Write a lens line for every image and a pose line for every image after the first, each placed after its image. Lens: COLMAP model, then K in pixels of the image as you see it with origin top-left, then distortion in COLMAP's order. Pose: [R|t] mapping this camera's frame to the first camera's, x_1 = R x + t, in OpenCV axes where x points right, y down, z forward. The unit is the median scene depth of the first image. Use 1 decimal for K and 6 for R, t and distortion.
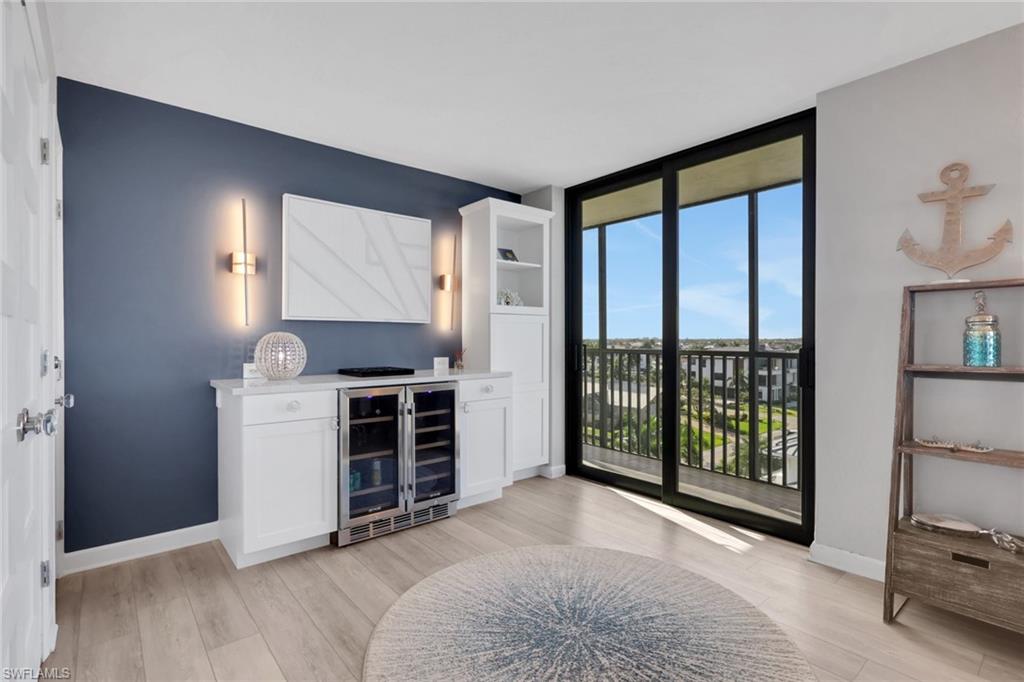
lens RADIAL K [[502.0, 0, 512.2], [0, 502.0, 339.6], [0, 0, 1]] dist [0.004009, 0.000447]
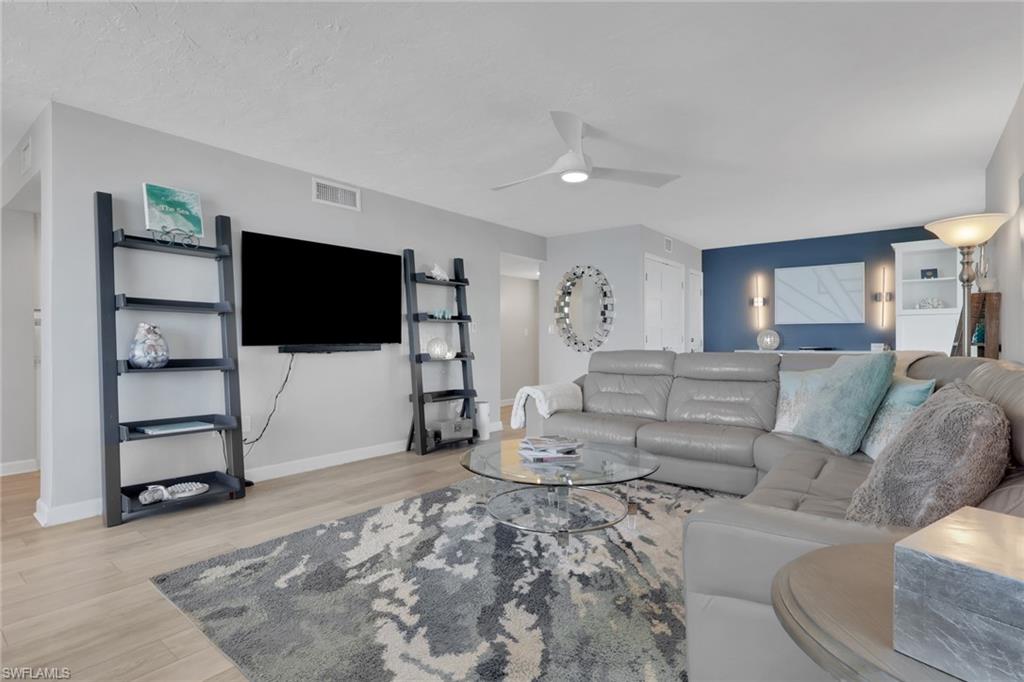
lens RADIAL K [[502.0, 0, 512.6], [0, 502.0, 342.6], [0, 0, 1]] dist [0.004009, 0.000447]
pose [[0.203819, 0.002144, -0.979006, 1.340423], [-0.004737, 0.999988, 0.001203, 0.040838], [0.978997, 0.004392, 0.203827, -0.548164]]
